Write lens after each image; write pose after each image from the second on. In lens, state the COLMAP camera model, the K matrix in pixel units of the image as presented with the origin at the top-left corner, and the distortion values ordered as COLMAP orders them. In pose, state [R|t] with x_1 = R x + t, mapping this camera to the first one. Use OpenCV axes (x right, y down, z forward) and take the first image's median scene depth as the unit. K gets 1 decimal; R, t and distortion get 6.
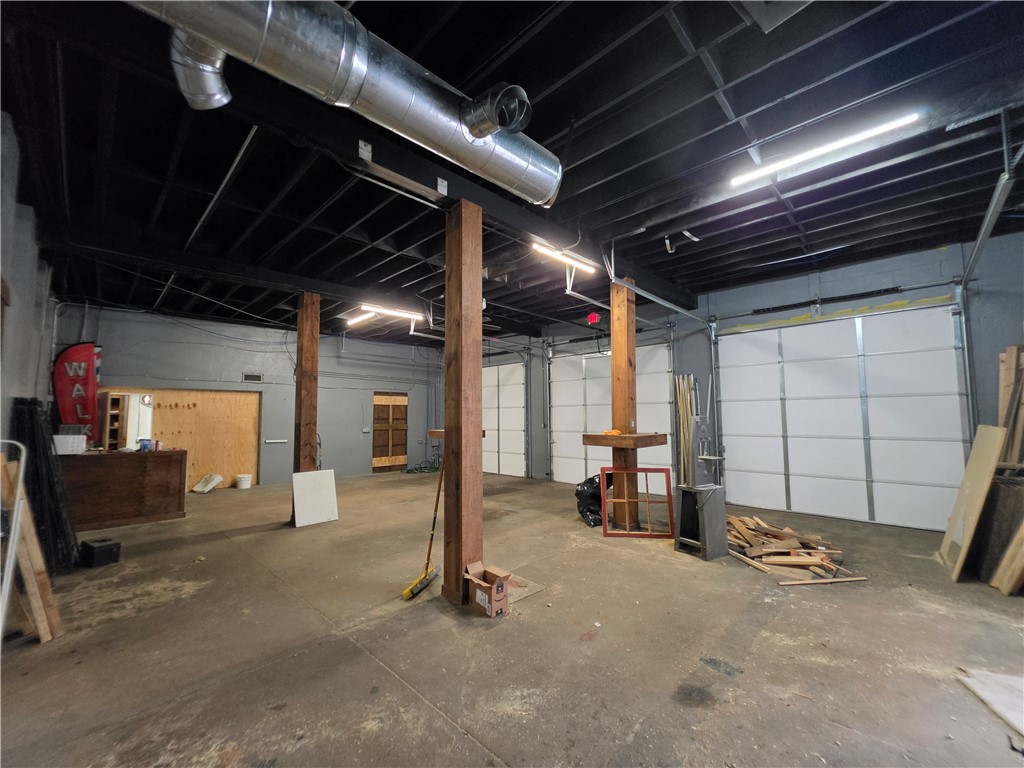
lens RADIAL K [[412.4, 0, 507.7], [0, 412.4, 385.4], [0, 0, 1]] dist [-0.007880, 0.000992]
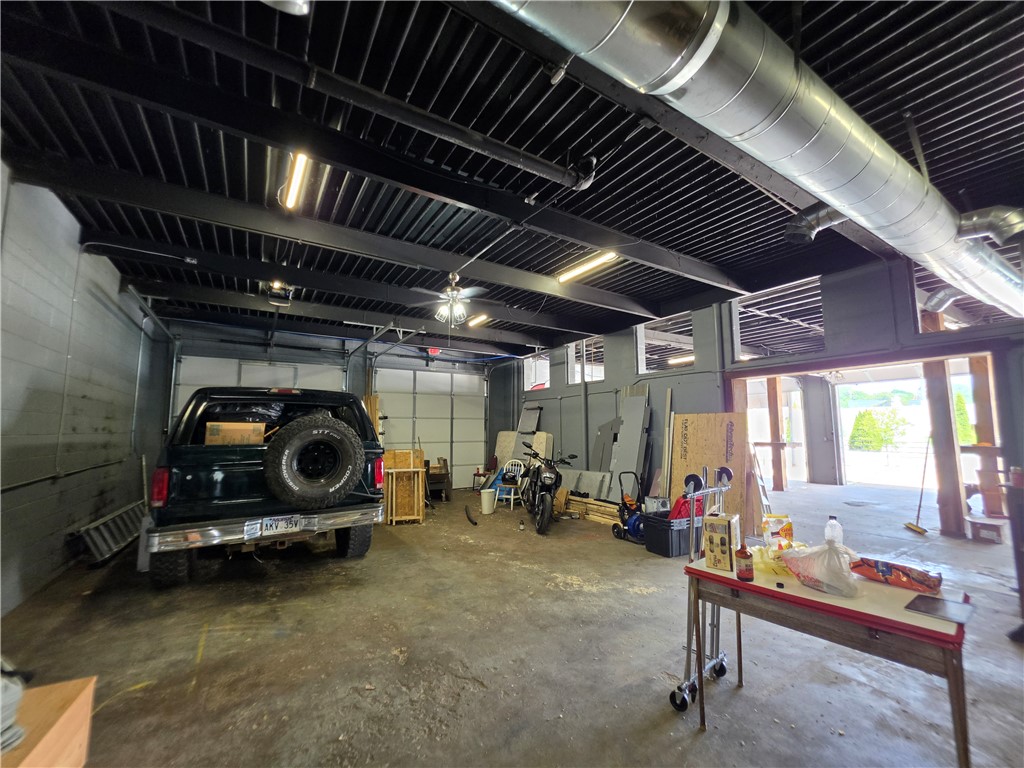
lens RADIAL K [[412.4, 0, 509.7], [0, 412.4, 387.1], [0, 0, 1]] dist [-0.007880, 0.000992]
pose [[0.971338, -0.016721, -0.237115, -0.831205], [0.008786, 0.999367, -0.034482, -0.037271], [0.237541, 0.031411, 0.970870, -0.618202]]
